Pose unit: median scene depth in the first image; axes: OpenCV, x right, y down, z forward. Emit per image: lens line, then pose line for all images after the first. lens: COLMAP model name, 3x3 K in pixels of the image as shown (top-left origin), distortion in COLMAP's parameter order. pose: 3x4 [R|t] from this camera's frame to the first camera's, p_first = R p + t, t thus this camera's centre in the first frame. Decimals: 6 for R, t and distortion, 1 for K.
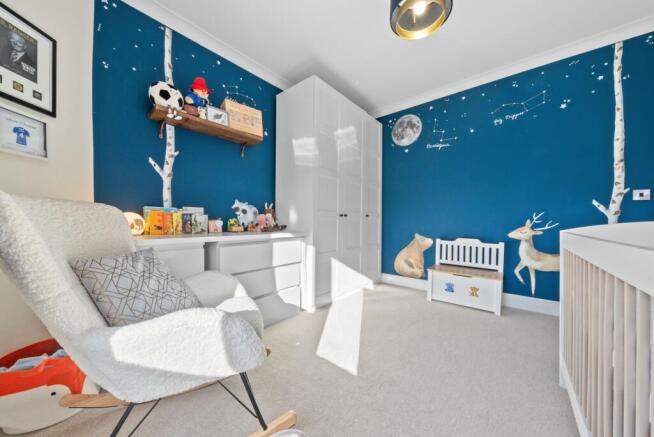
lens RADIAL K [[227.4, 0, 323.7], [0, 227.4, 223.6], [0, 0, 1]] dist [-0.000821, -0.000096]
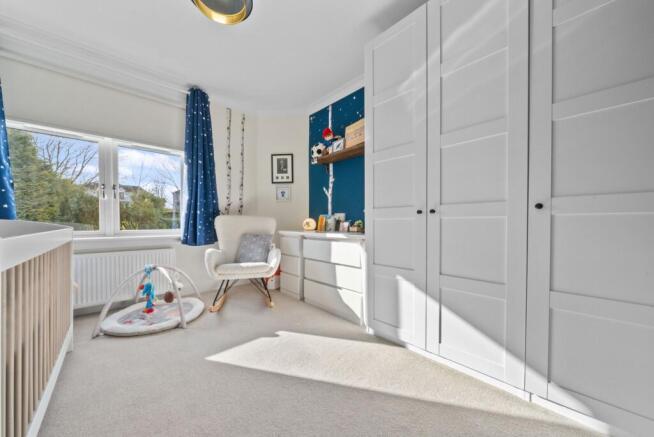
lens RADIAL K [[227.4, 0, 323.7], [0, 227.4, 223.6], [0, 0, 1]] dist [-0.000821, -0.000096]
pose [[-0.095685, -0.004085, -0.995403, 0.935183], [-0.010824, 0.999937, -0.003063, -0.001304], [0.995353, 0.010482, -0.095724, 1.099935]]
